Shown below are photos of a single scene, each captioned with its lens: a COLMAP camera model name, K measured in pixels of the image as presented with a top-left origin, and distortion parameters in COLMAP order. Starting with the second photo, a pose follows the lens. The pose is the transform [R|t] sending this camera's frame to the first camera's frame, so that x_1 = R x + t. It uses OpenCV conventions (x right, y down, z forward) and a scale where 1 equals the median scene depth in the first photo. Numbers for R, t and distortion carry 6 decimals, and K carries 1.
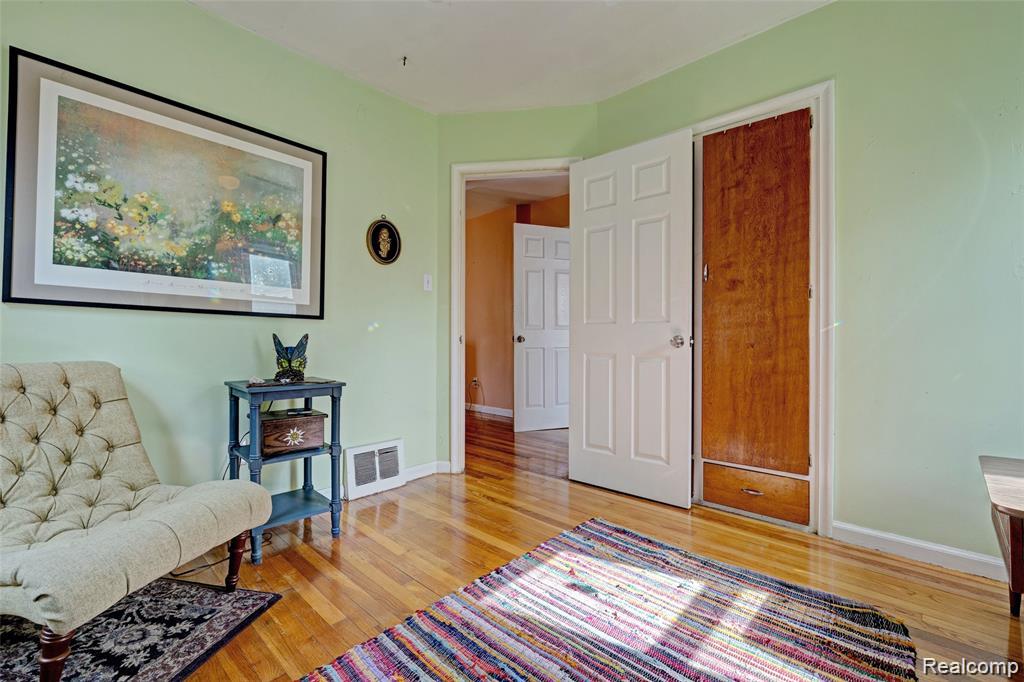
lens RADIAL K [[434.3, 0, 513.0], [0, 434.3, 340.1], [0, 0, 1]] dist [-0.001469, -0.000285]
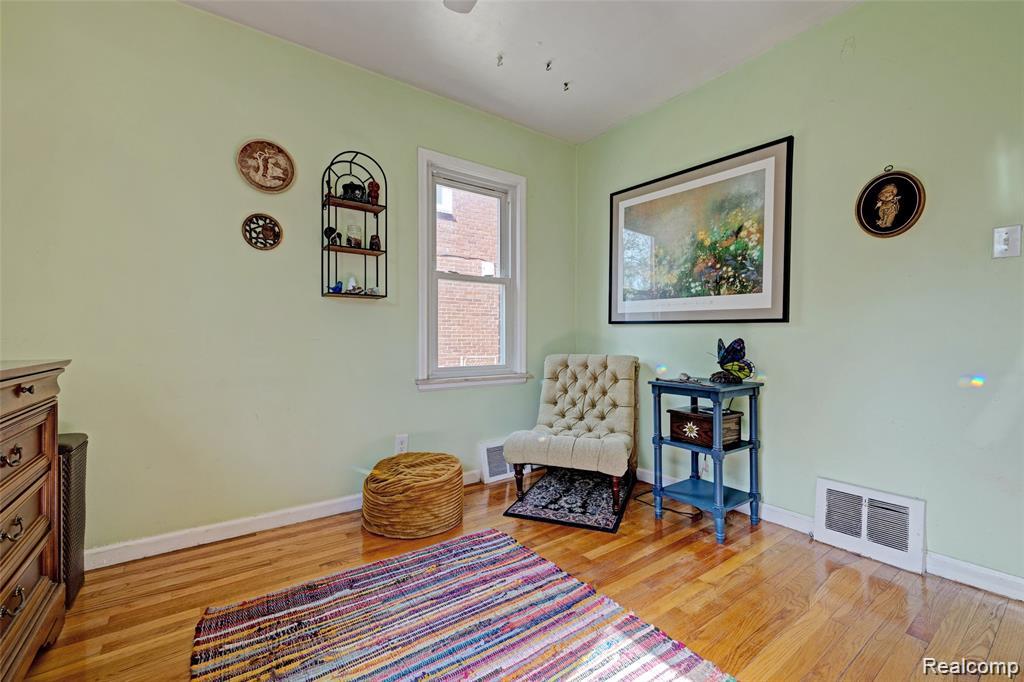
lens RADIAL K [[434.3, 0, 514.1], [0, 434.3, 338.6], [0, 0, 1]] dist [-0.001469, -0.000285]
pose [[-0.193132, -0.001321, -0.981172, 0.655017], [-0.002452, 0.999997, -0.000864, -0.013079], [0.981170, 0.002239, -0.193134, 0.720329]]
